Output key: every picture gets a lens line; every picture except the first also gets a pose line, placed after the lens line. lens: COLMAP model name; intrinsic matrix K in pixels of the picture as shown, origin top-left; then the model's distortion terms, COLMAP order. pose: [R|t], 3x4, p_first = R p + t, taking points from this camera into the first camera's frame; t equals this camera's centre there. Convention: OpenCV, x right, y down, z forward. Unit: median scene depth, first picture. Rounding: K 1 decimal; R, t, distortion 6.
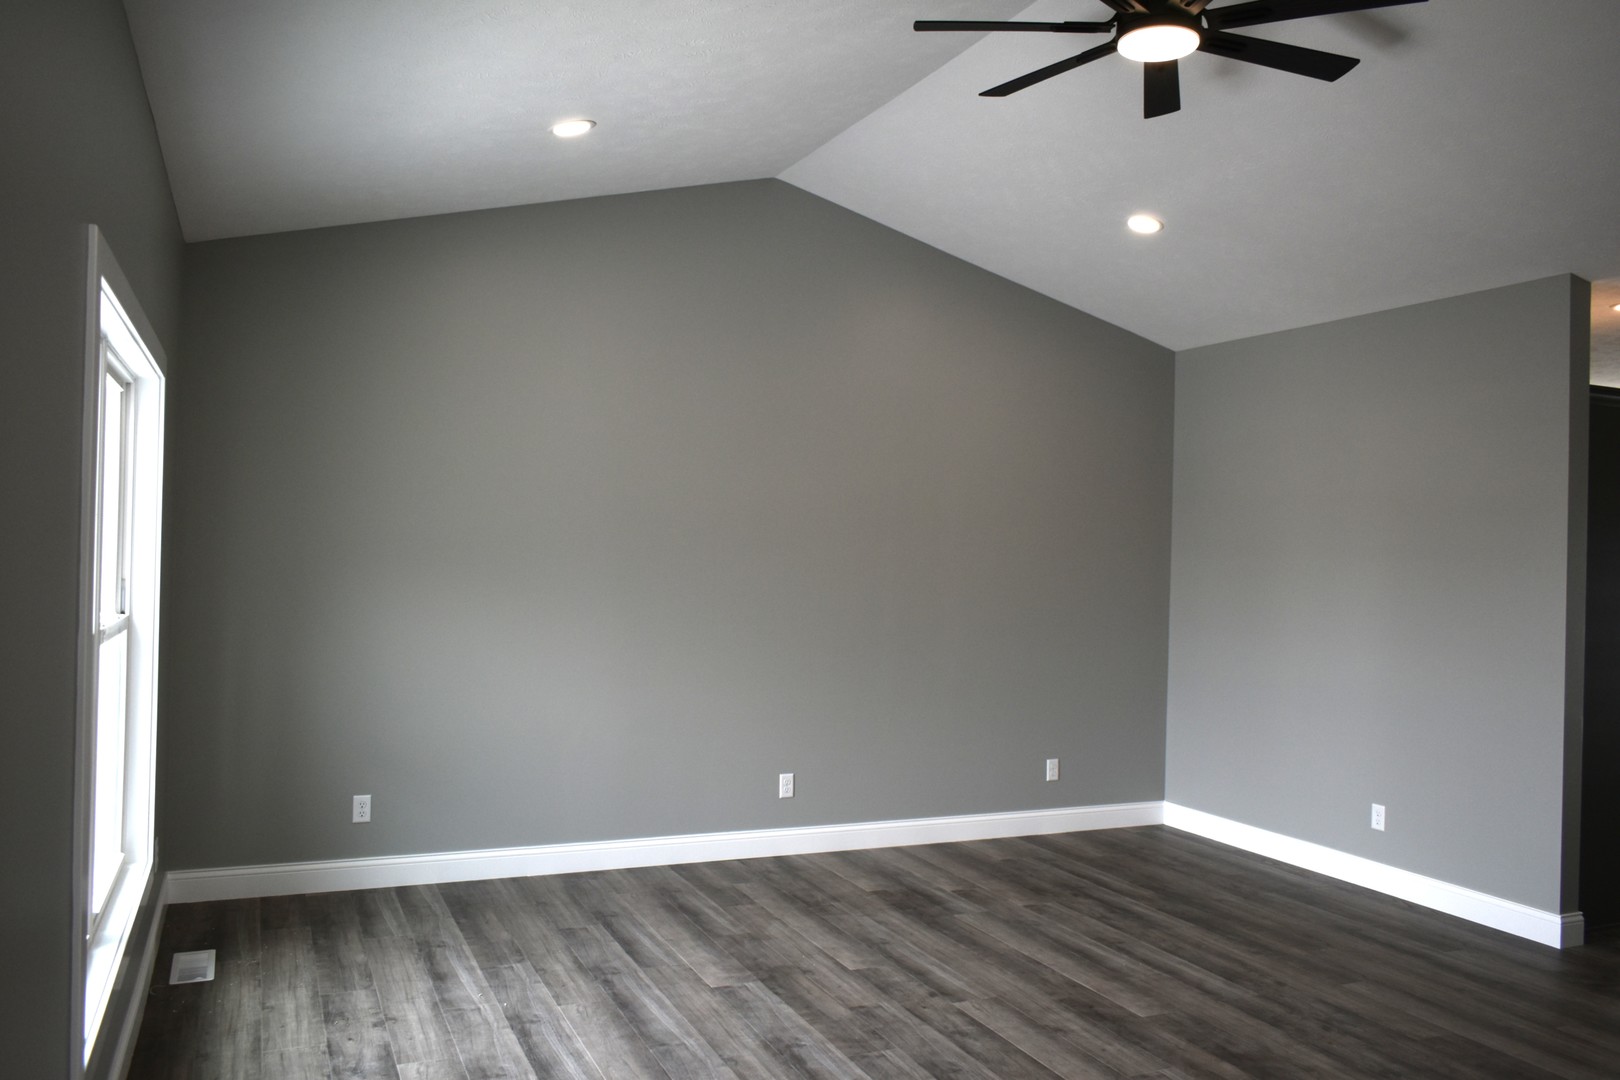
lens RADIAL K [[1241.0, 0, 810.0], [0, 1241.0, 540.0], [0, 0, 1]] dist [-0.009915, -0.000540]
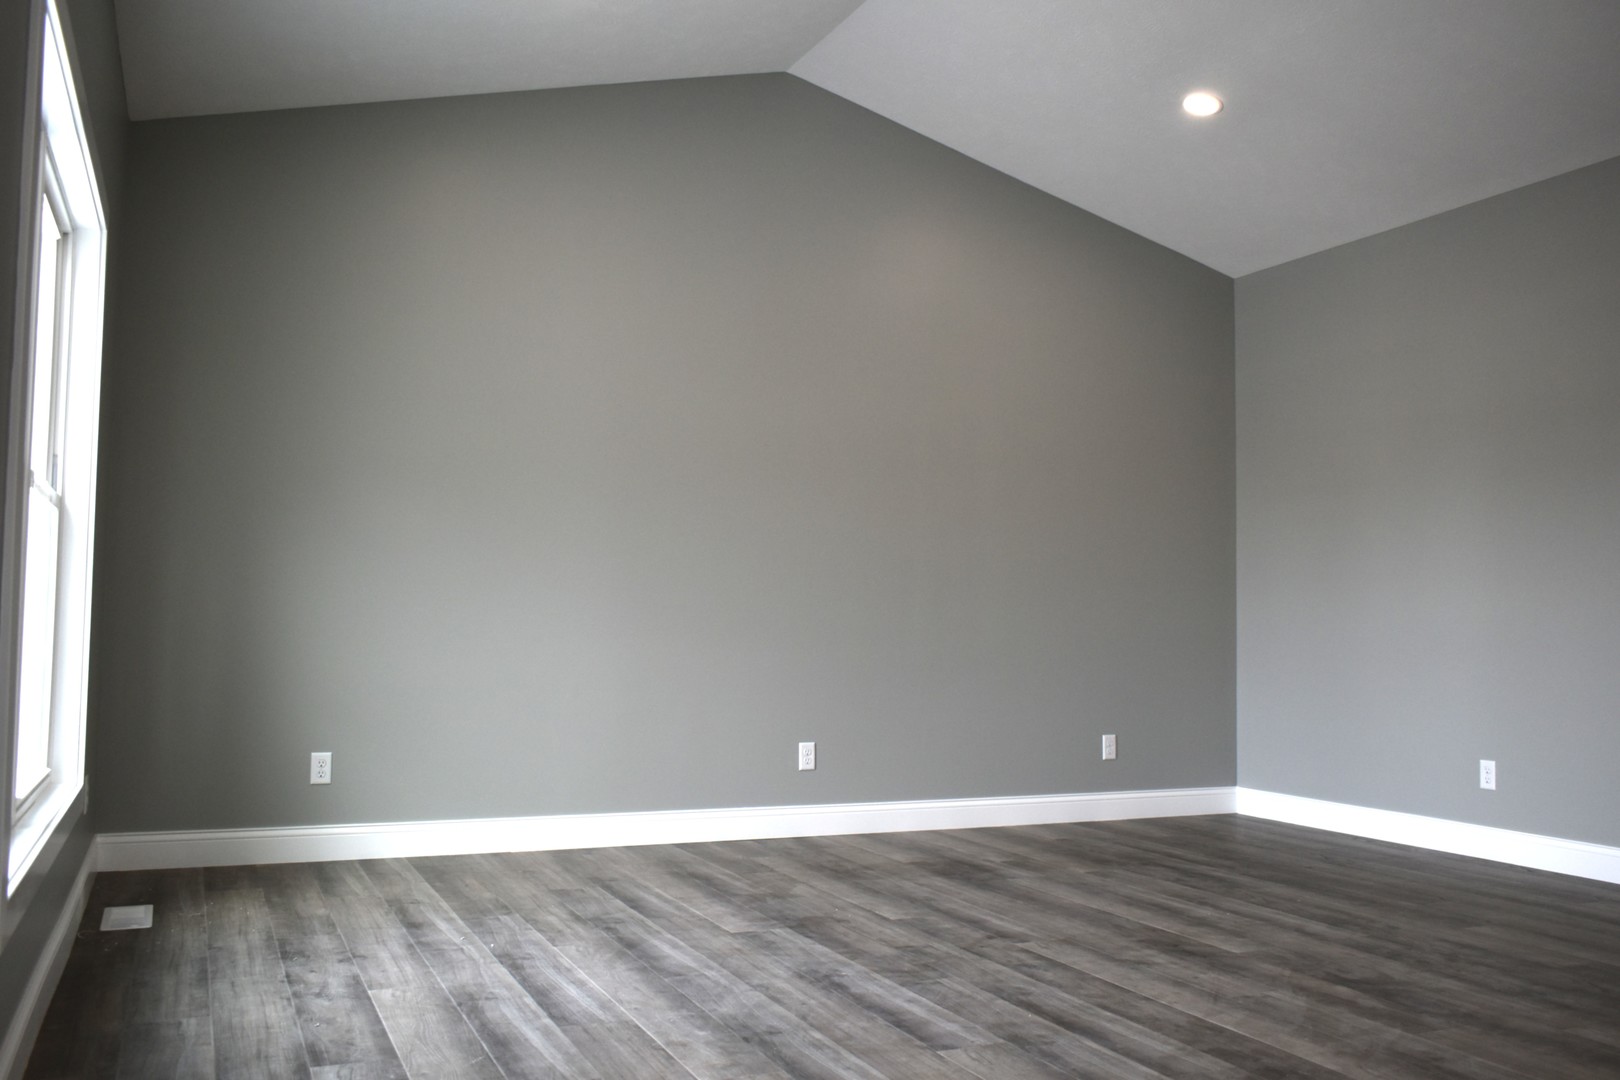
lens RADIAL K [[1385.2, 0, 810.0], [0, 1385.2, 540.0], [0, 0, 1]] dist [-0.016660, -0.008722]
pose [[0.999921, -0.012408, 0.002076, -0.022200], [0.012506, 0.998311, -0.056730, 0.133453], [-0.001368, 0.056752, 0.998387, 0.028303]]
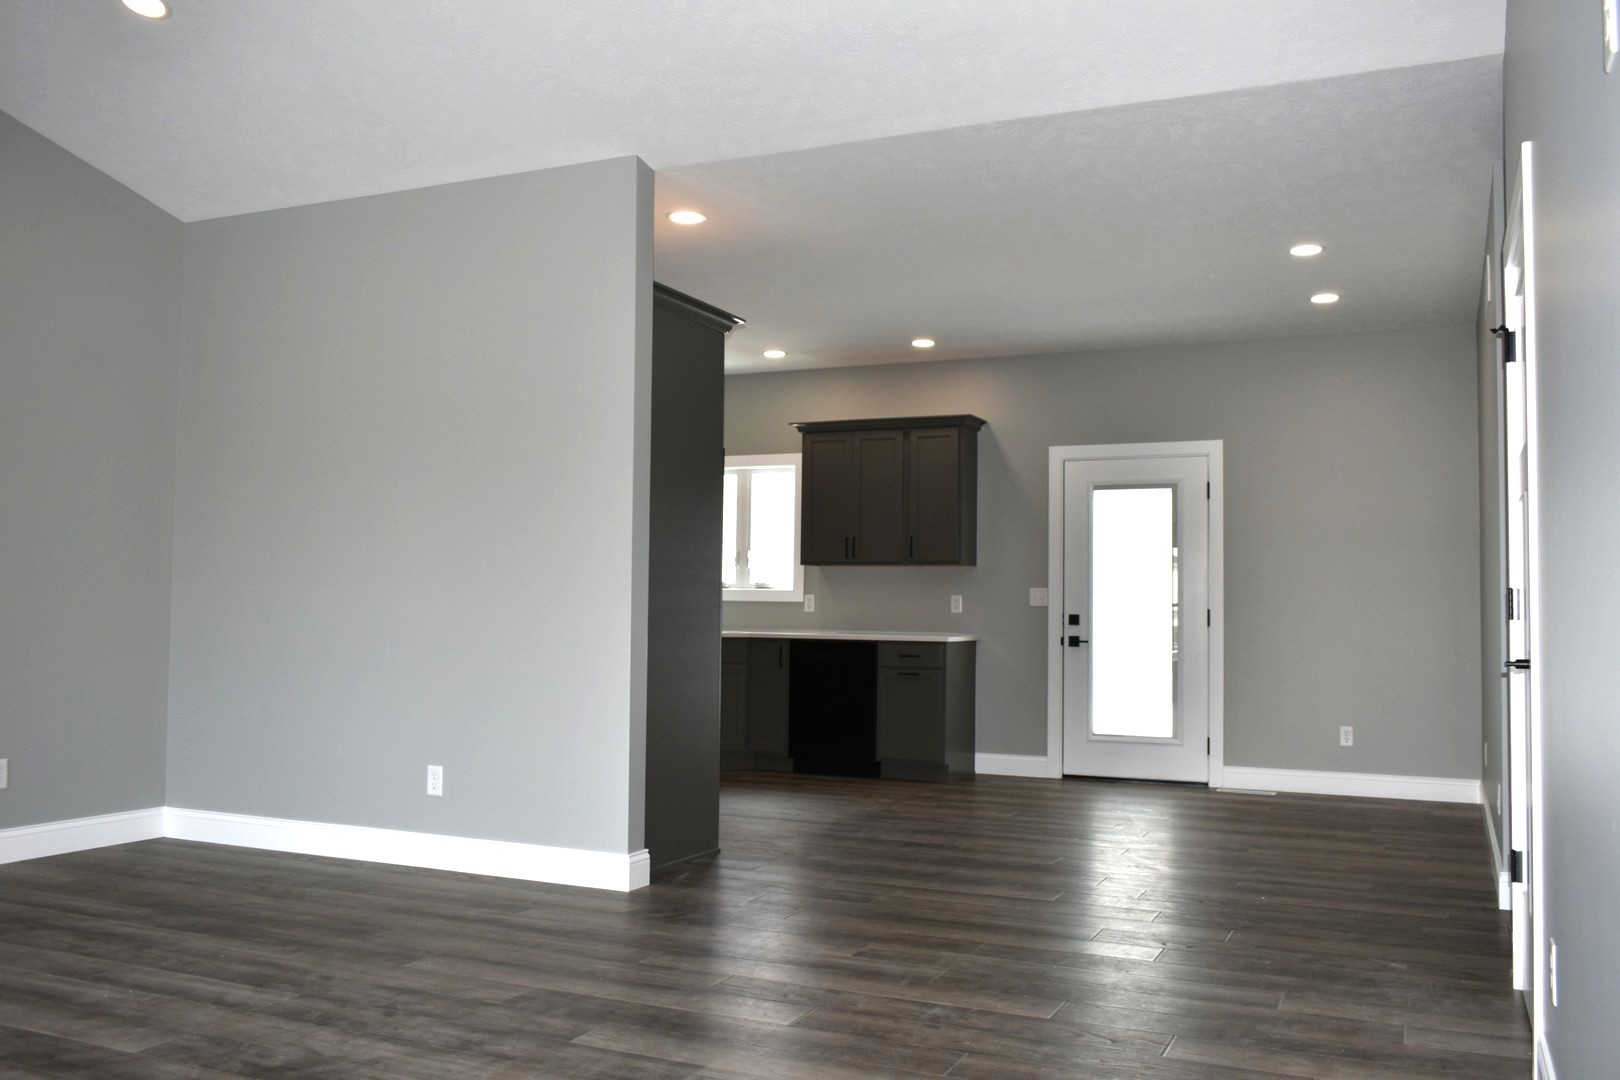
lens RADIAL K [[1385.2, 0, 810.0], [0, 1385.2, 540.0], [0, 0, 1]] dist [-0.016660, -0.008722]
pose [[0.754284, 0.016789, 0.656334, 0.040910], [0.002470, 0.999593, -0.028409, 0.109300], [-0.656544, 0.023050, 0.753935, 0.152306]]
